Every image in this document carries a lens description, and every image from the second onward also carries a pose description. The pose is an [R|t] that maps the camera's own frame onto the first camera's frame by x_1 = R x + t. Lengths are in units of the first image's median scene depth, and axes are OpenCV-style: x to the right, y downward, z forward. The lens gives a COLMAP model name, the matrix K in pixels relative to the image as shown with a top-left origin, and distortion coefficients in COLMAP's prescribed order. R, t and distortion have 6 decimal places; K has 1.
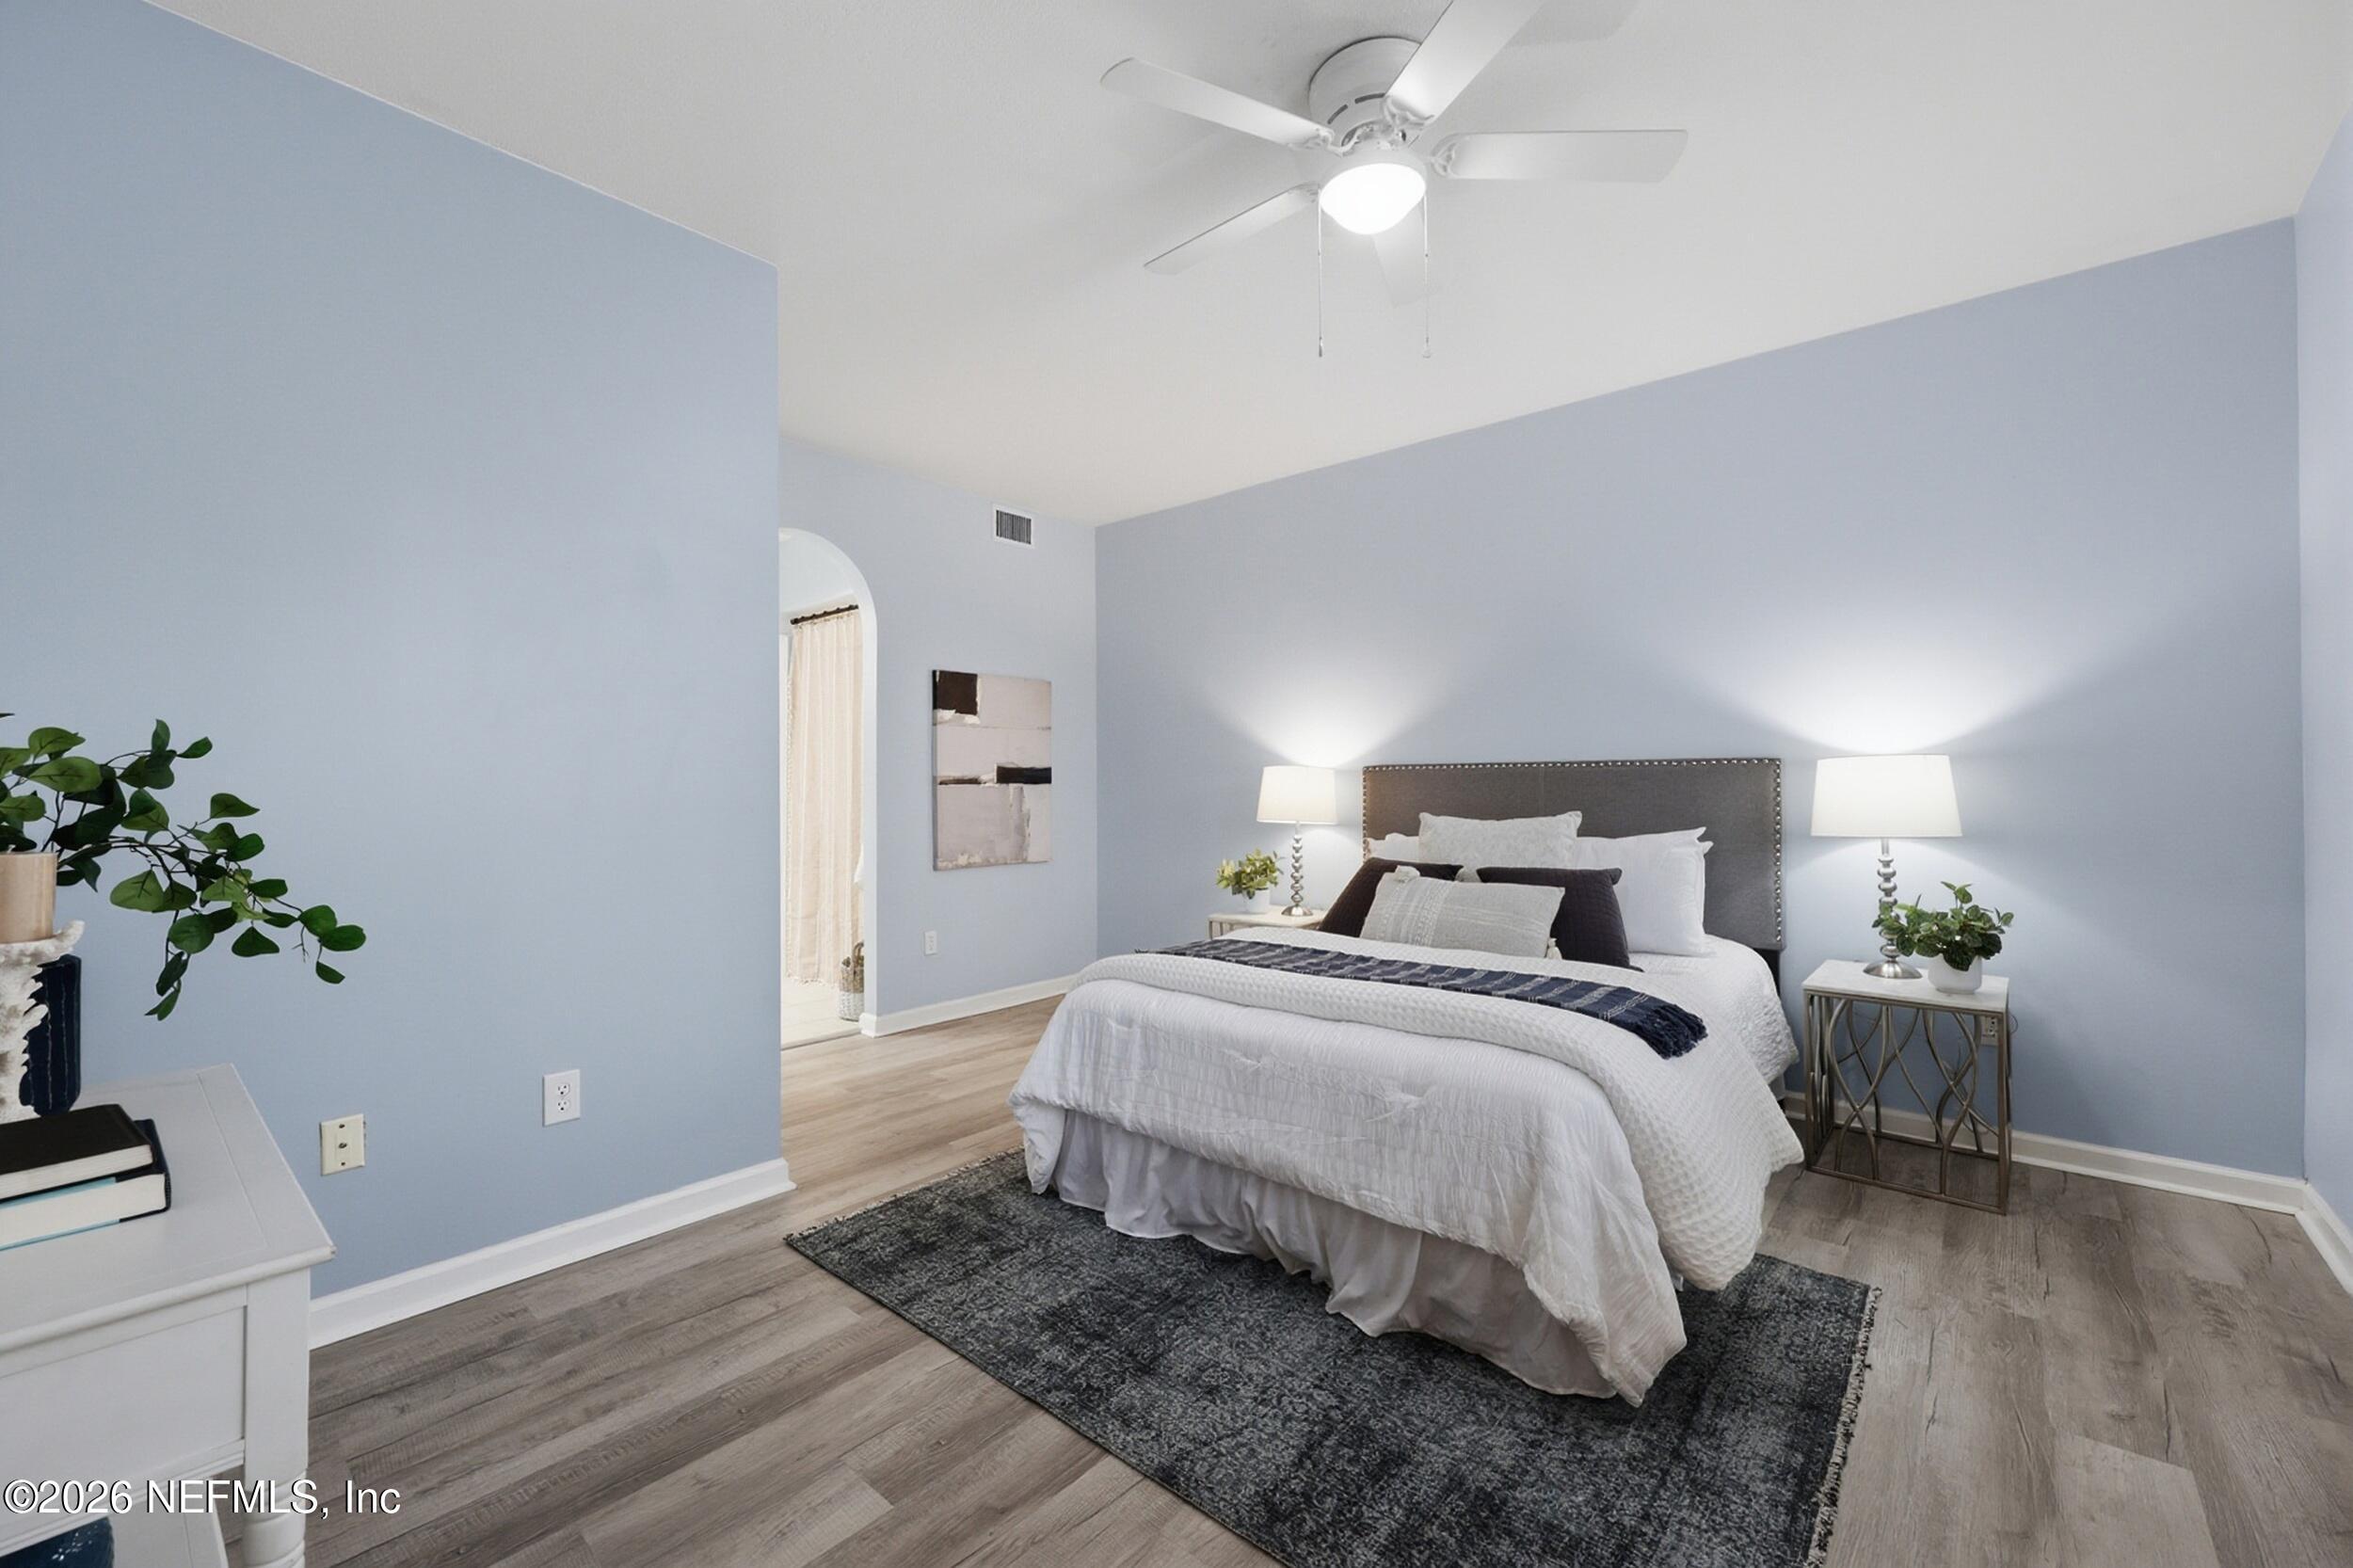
lens RADIAL K [[960.8, 0, 1167.3], [0, 960.8, 779.2], [0, 0, 1]] dist [0.001806, 0.000727]
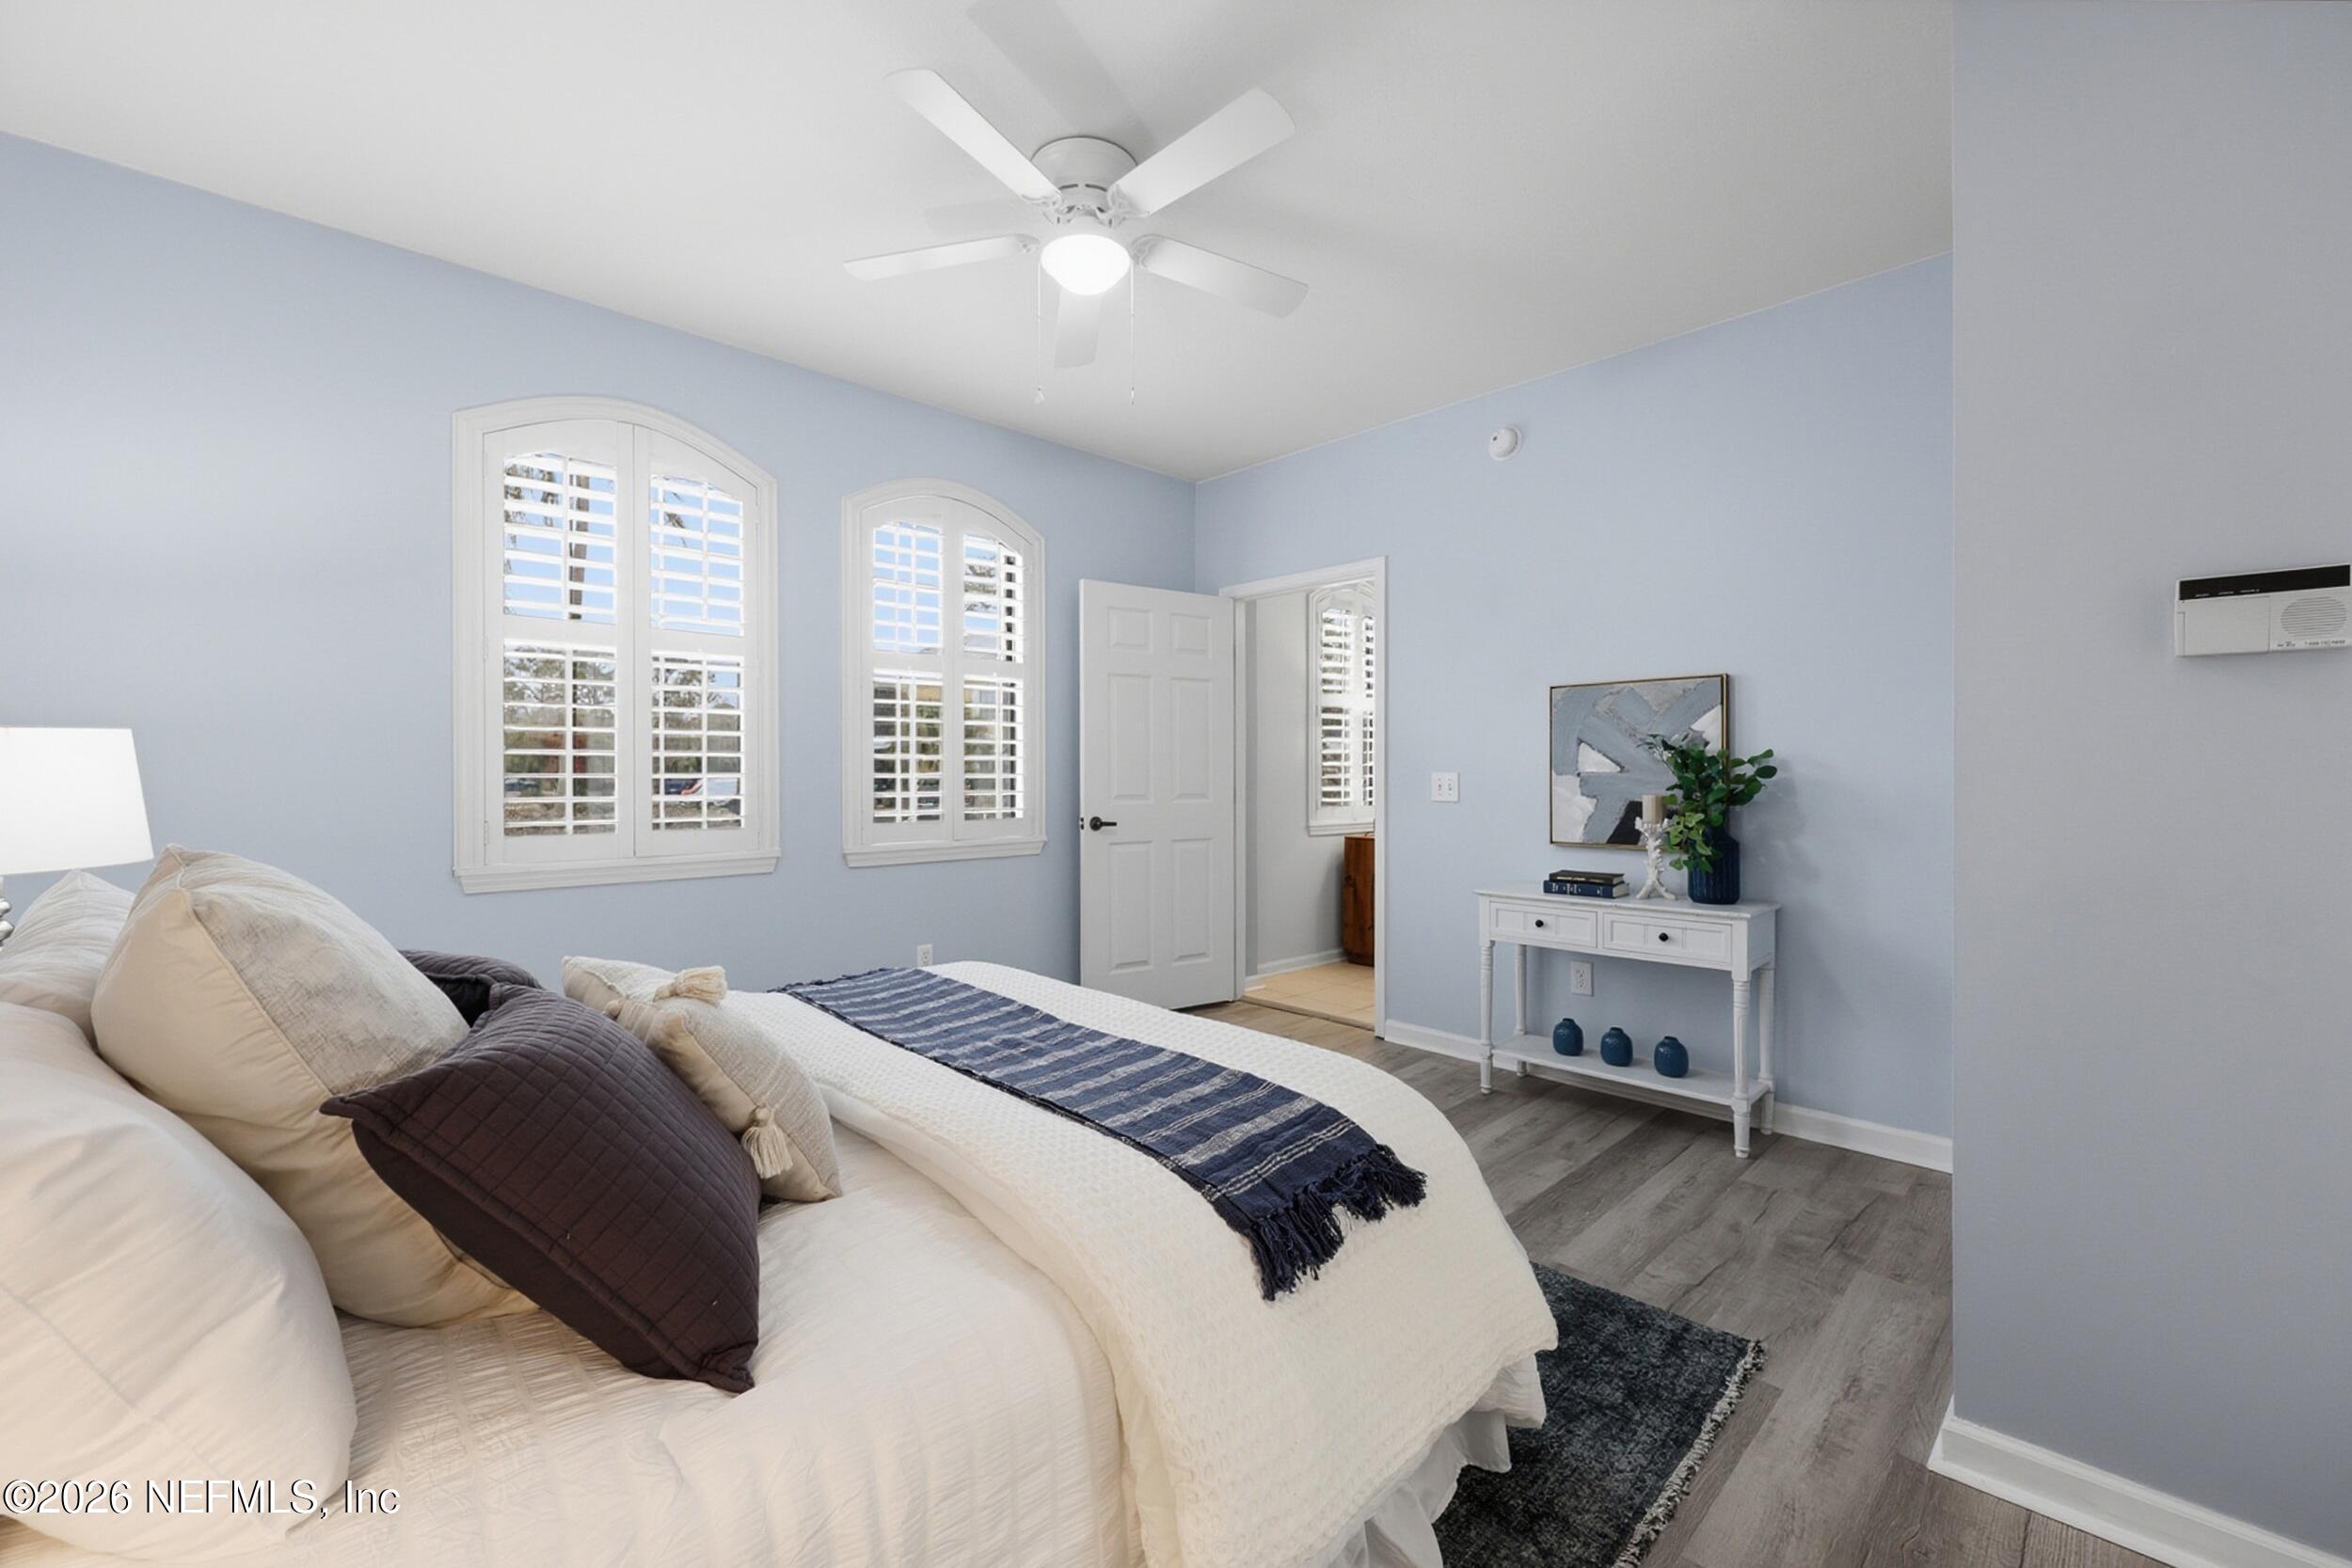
lens RADIAL K [[960.3, 0, 1166.8], [0, 960.3, 779.2], [0, 0, 1]] dist [0.001806, 0.000727]
pose [[-0.996236, 0.004275, 0.086577, 0.025836], [0.003965, 0.999985, -0.003760, 0.012157], [-0.086591, -0.003402, -0.996238, 2.175471]]
